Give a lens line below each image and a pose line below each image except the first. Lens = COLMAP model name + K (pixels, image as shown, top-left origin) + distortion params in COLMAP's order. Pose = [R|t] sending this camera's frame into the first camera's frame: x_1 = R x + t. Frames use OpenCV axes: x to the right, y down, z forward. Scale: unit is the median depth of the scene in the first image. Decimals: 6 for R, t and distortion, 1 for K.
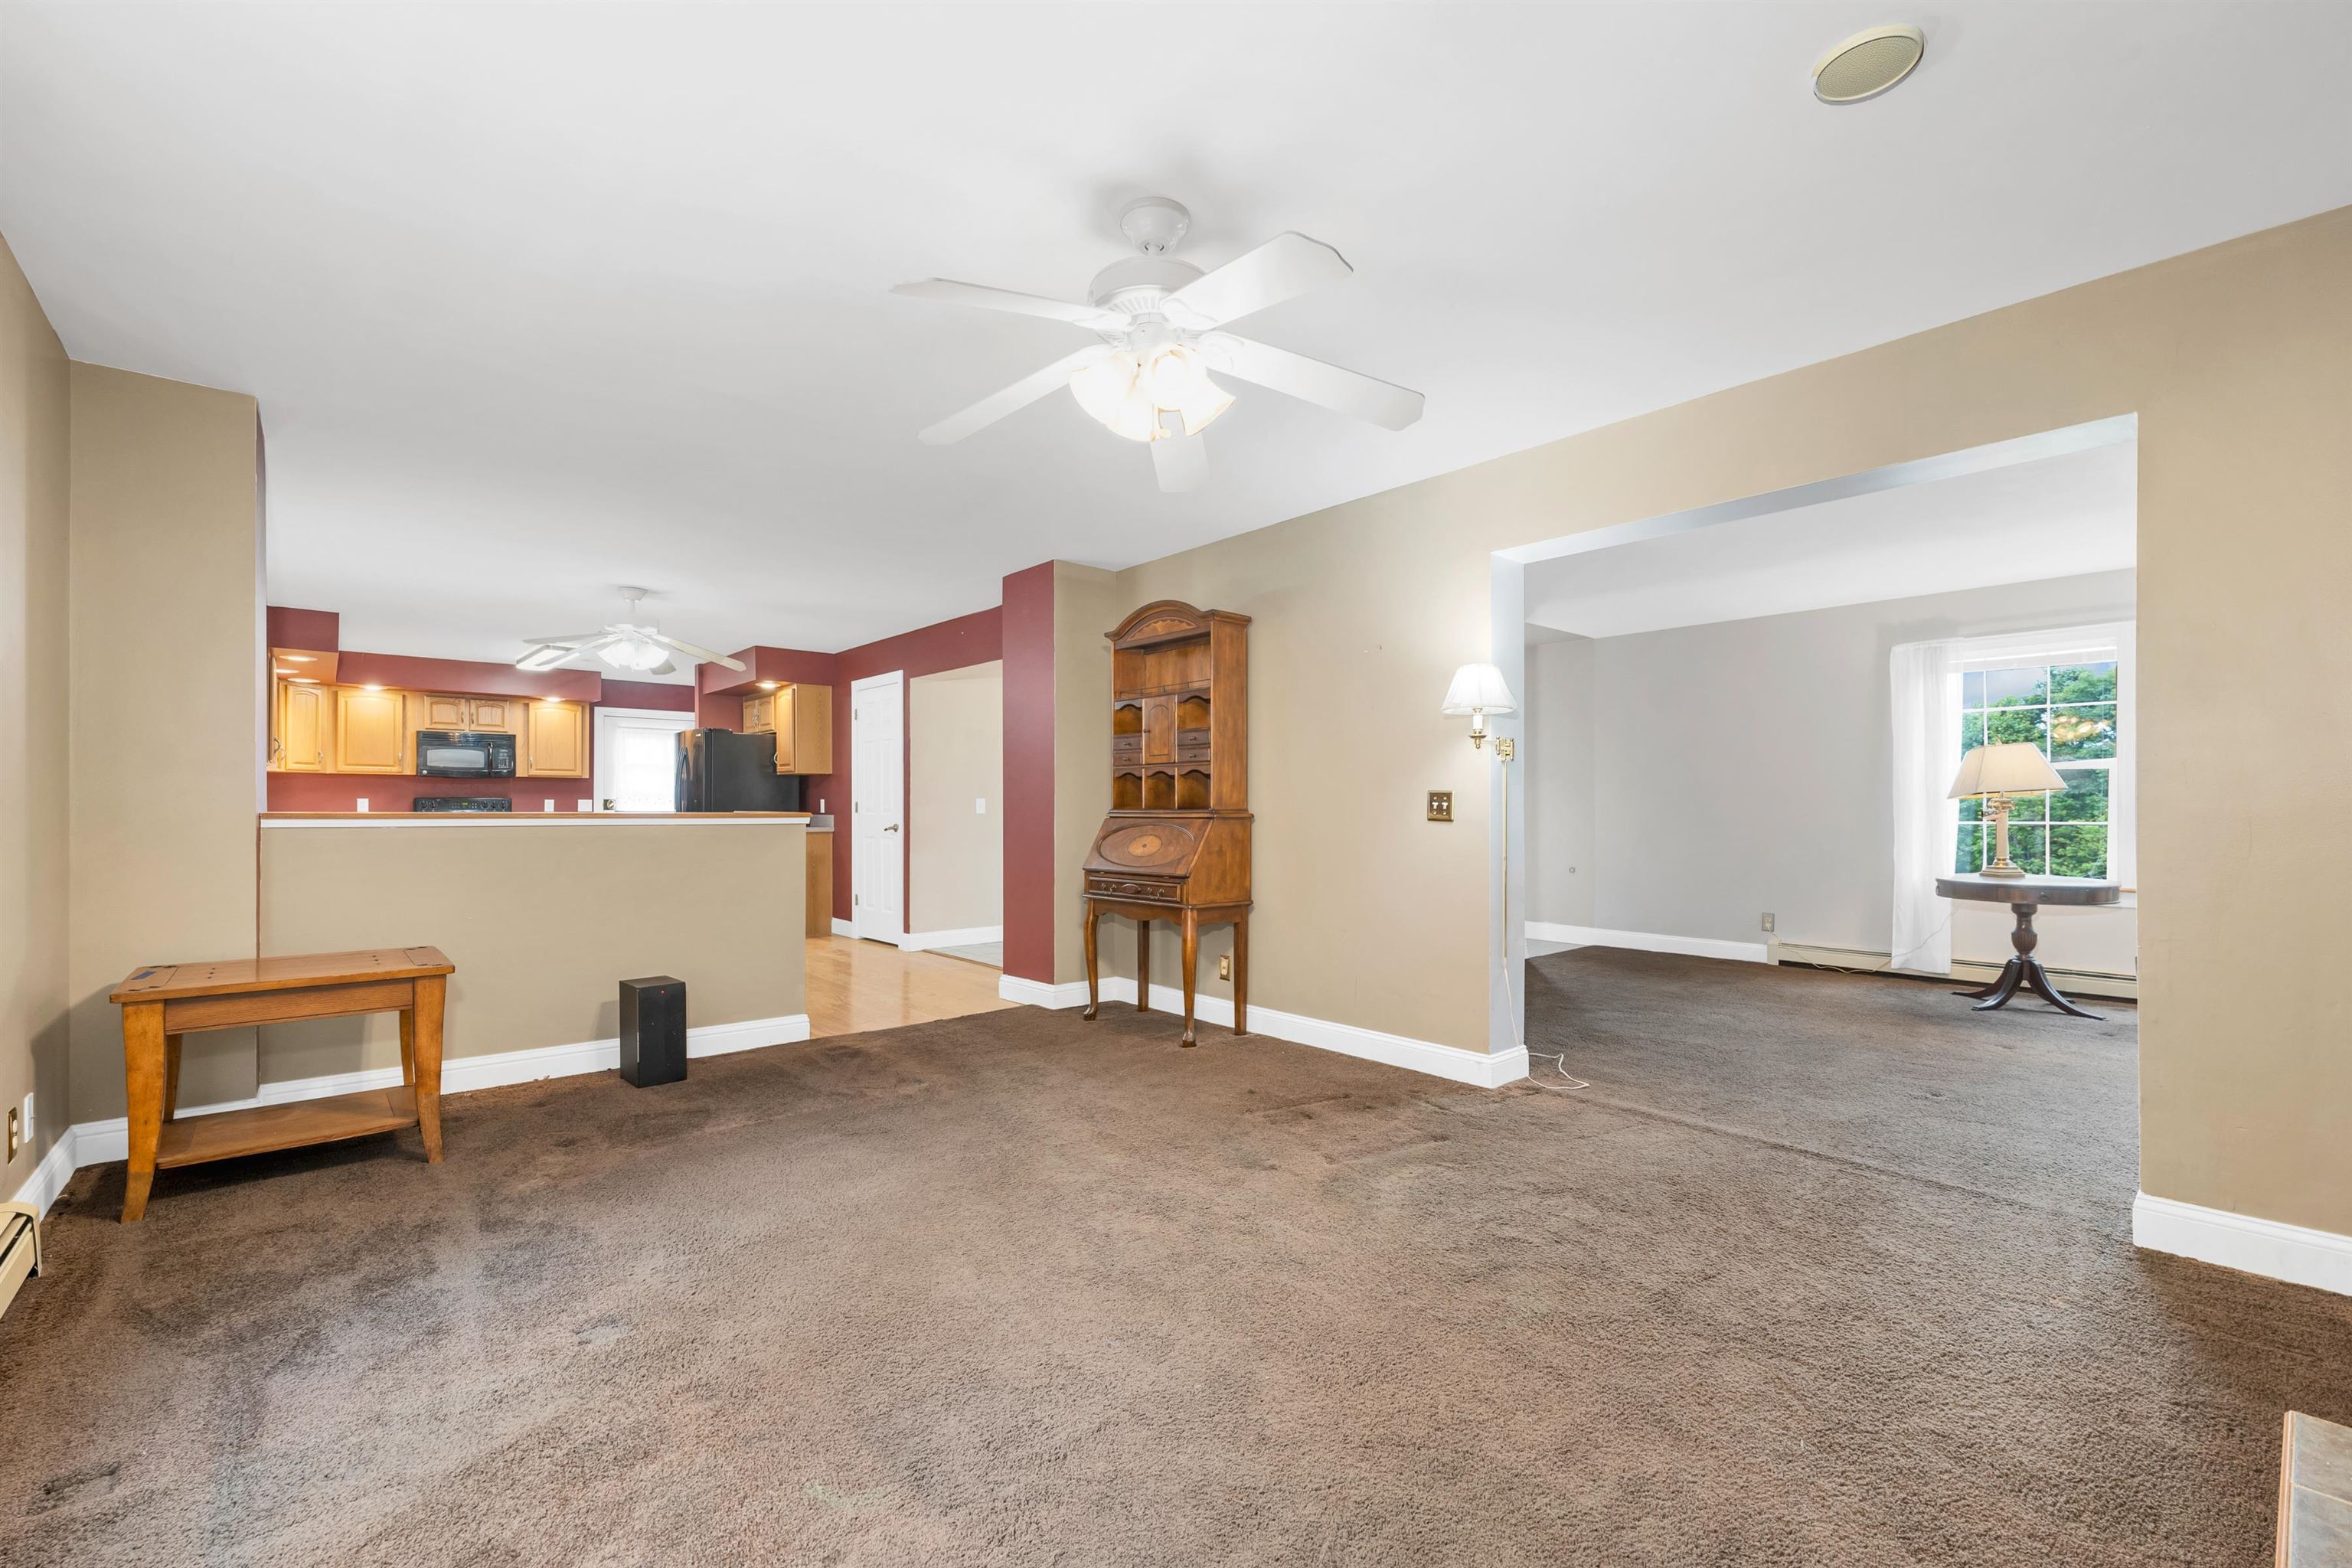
lens RADIAL K [[972.8, 0, 1159.8], [0, 972.8, 801.1], [0, 0, 1]] dist [0.001399, 0.000844]
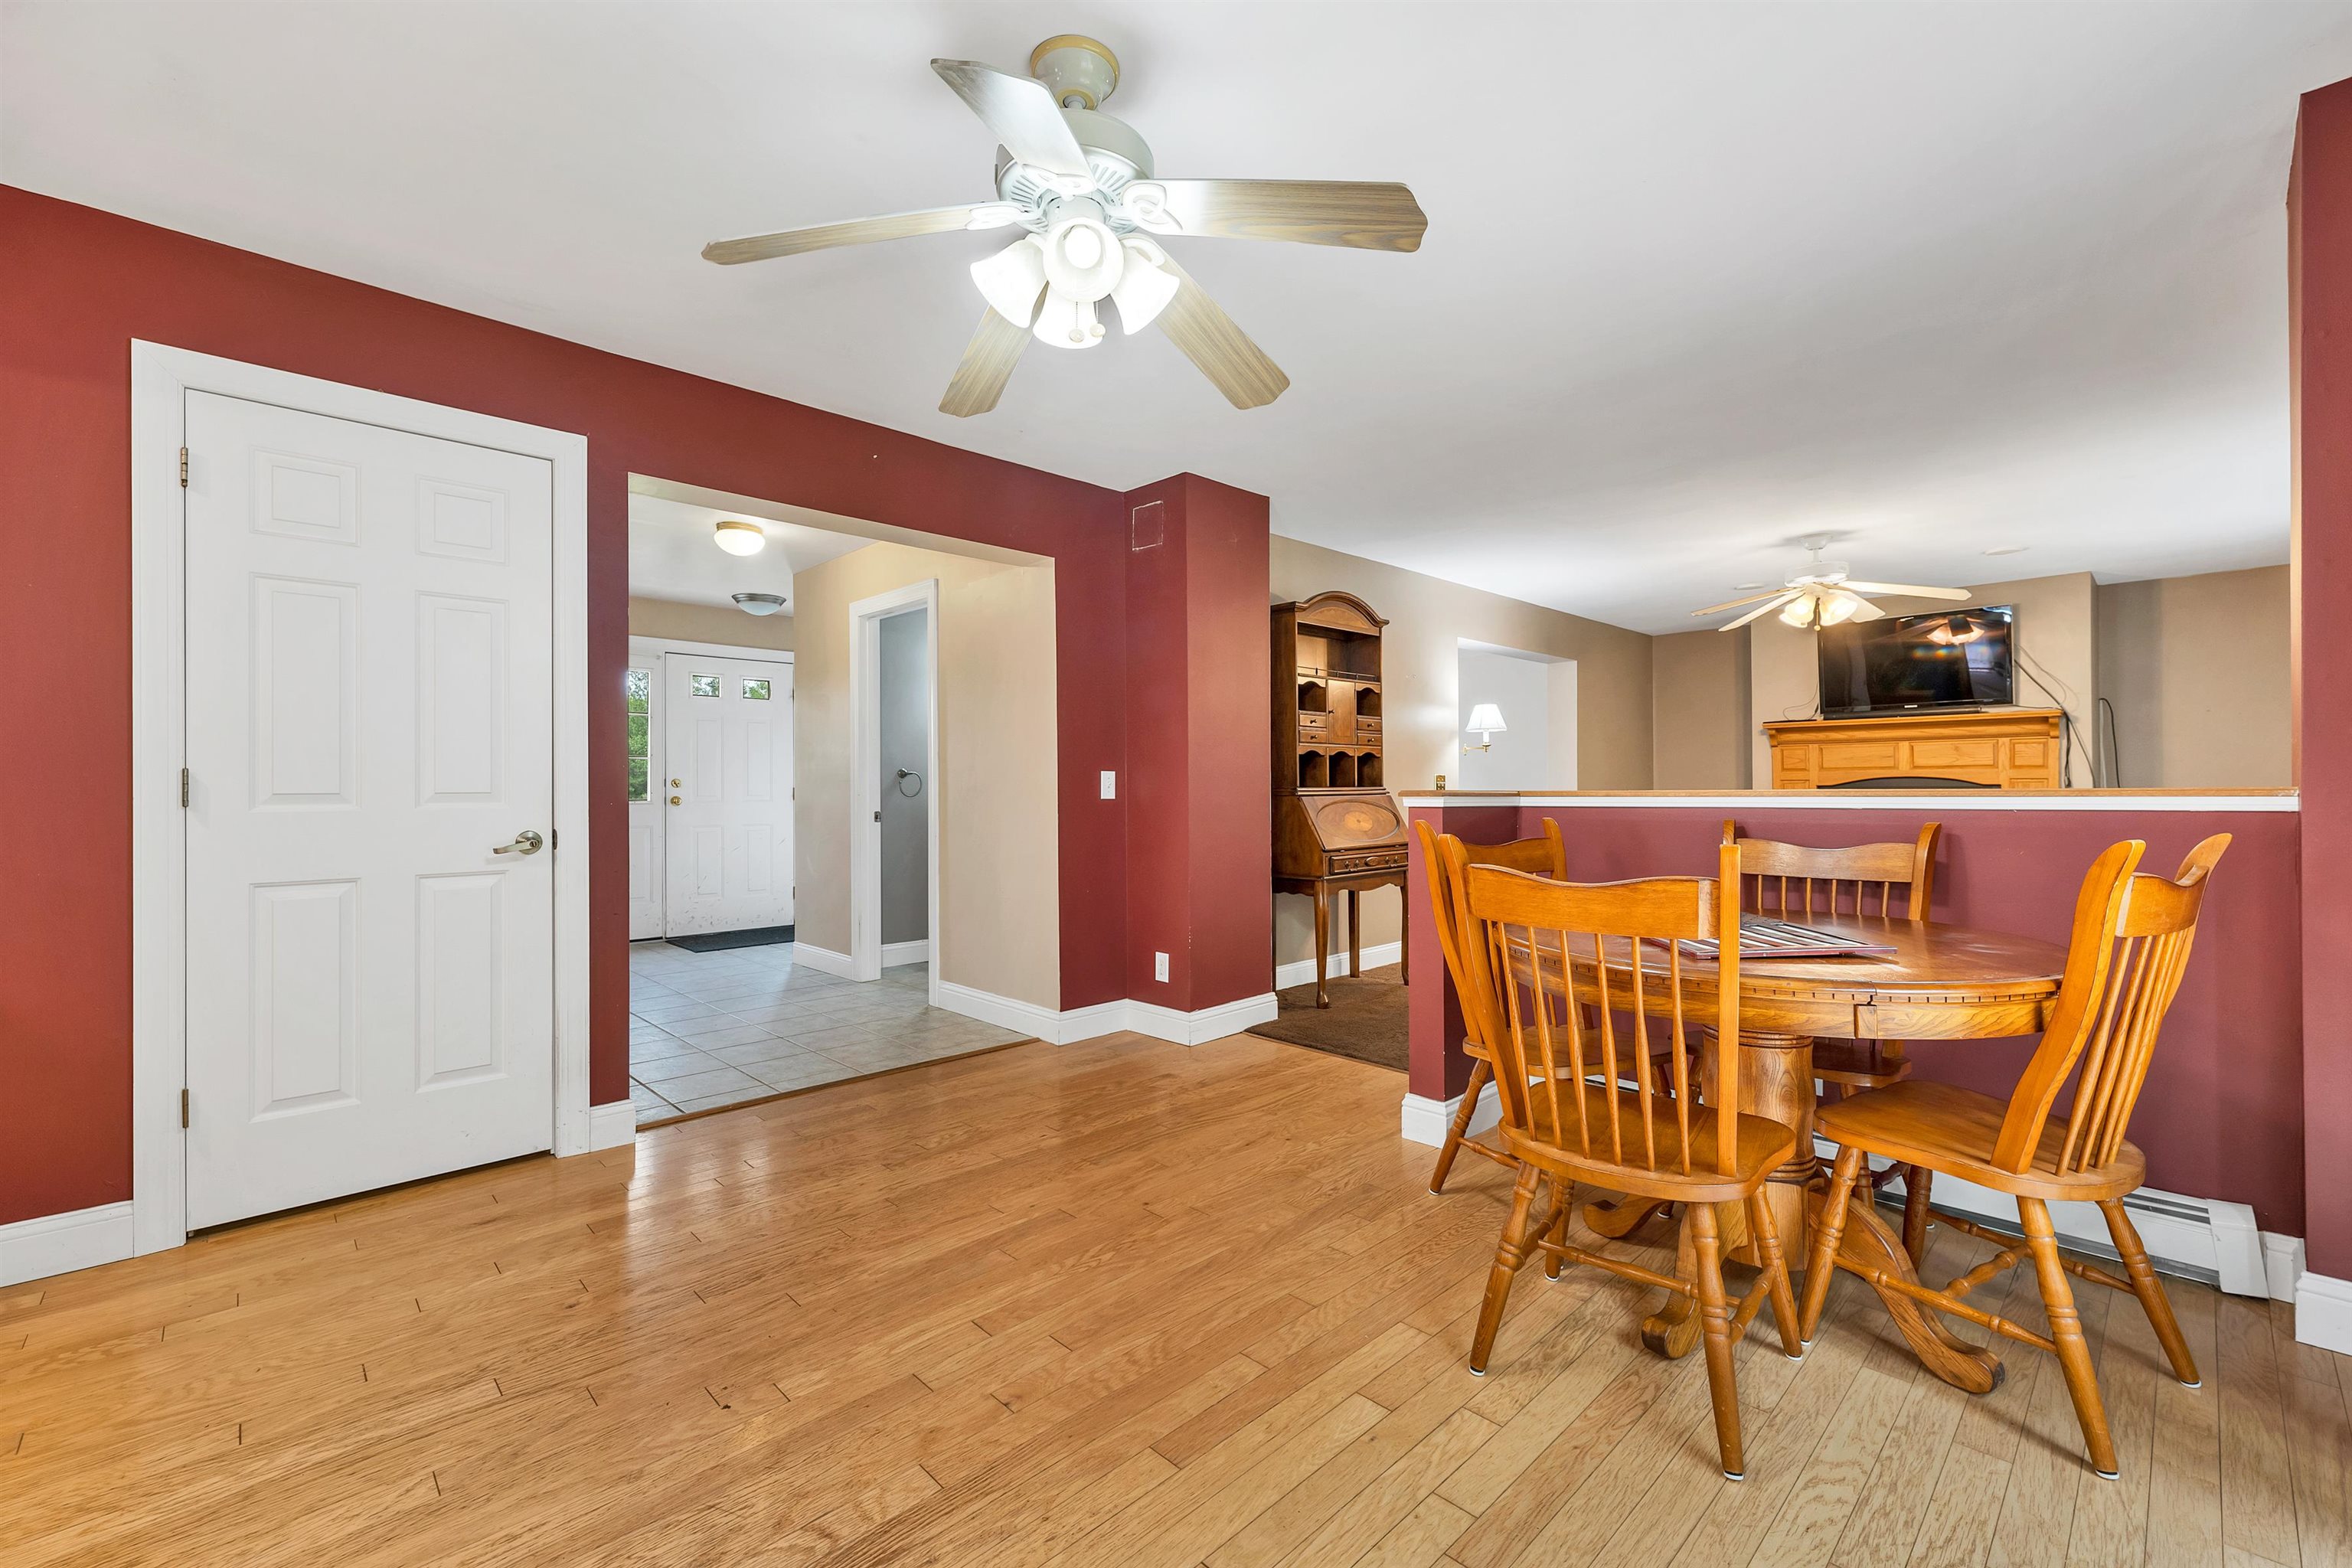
lens RADIAL K [[972.8, 0, 1189.2], [0, 972.8, 791.4], [0, 0, 1]] dist [0.001399, 0.000844]
pose [[-0.053713, -0.002255, 0.998554, -0.577938], [-0.000174, 0.999997, 0.002249, 0.006094], [-0.998556, -0.000053, -0.053714, 0.671262]]
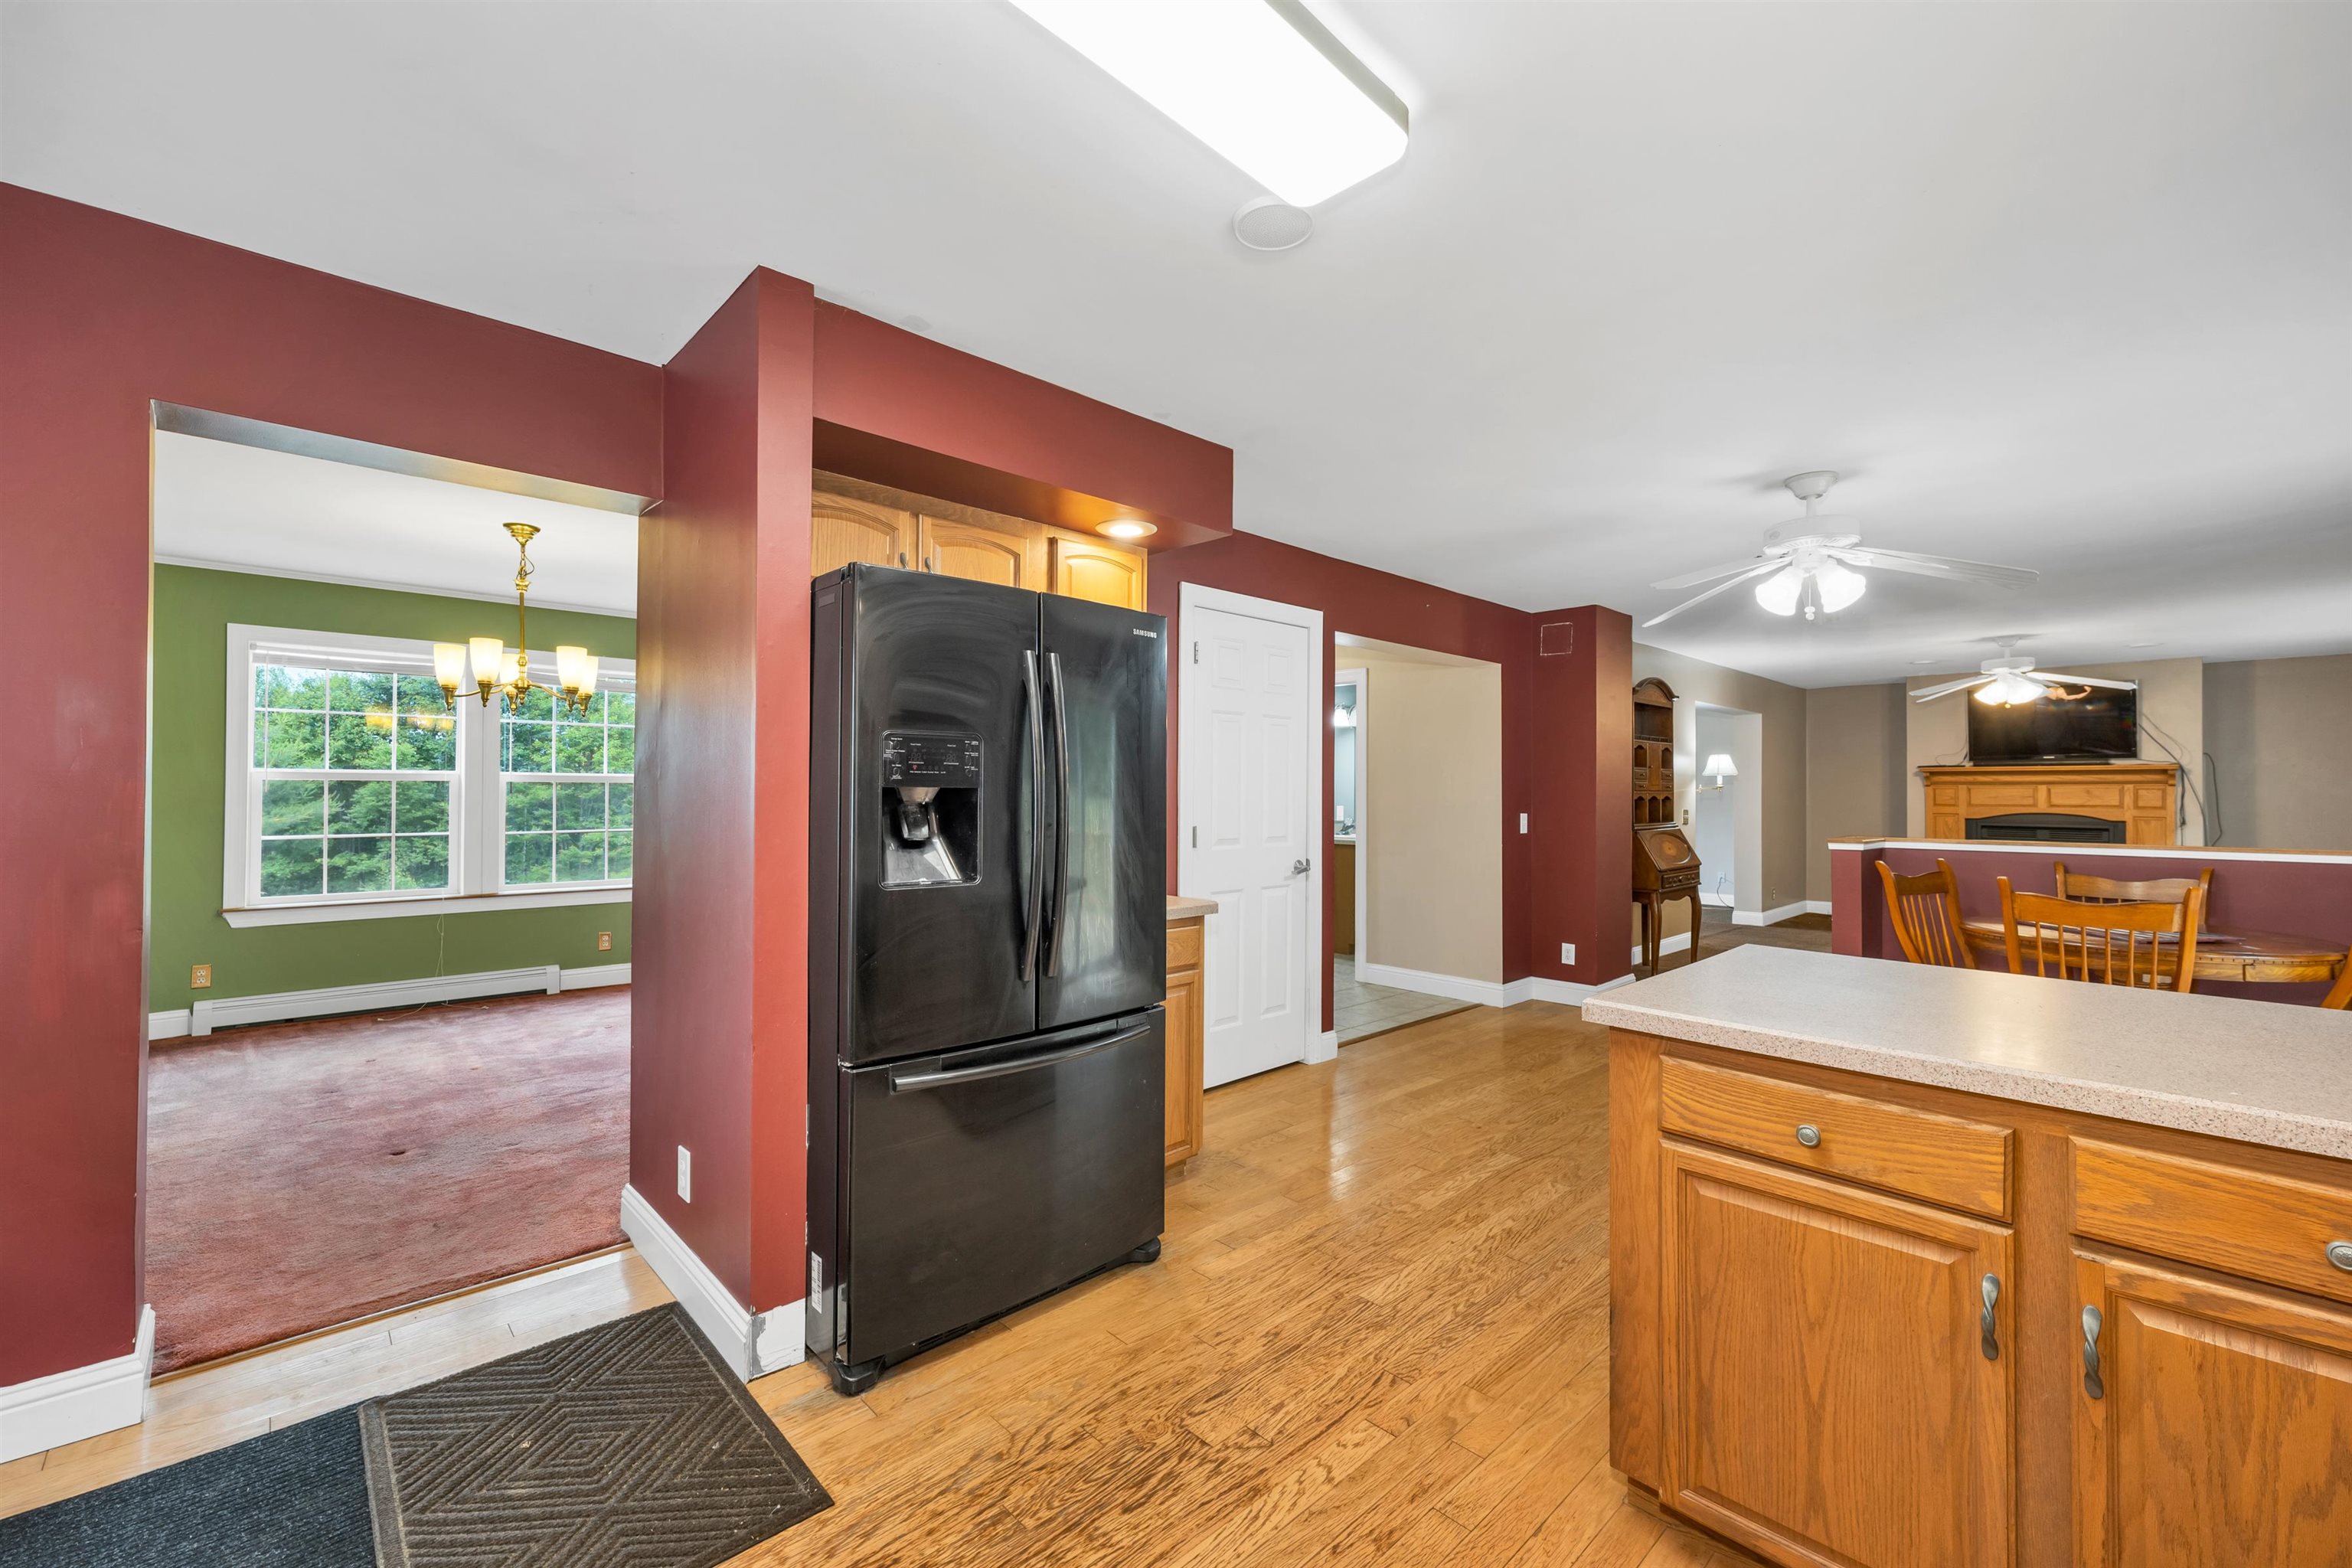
lens RADIAL K [[972.8, 0, 1177.7], [0, 972.8, 780.7], [0, 0, 1]] dist [0.001399, 0.000844]
pose [[-0.048100, 0.008850, 0.998803, -0.760836], [-0.012318, 0.999879, -0.009453, -0.016466], [-0.998767, -0.012758, -0.047985, 0.966889]]
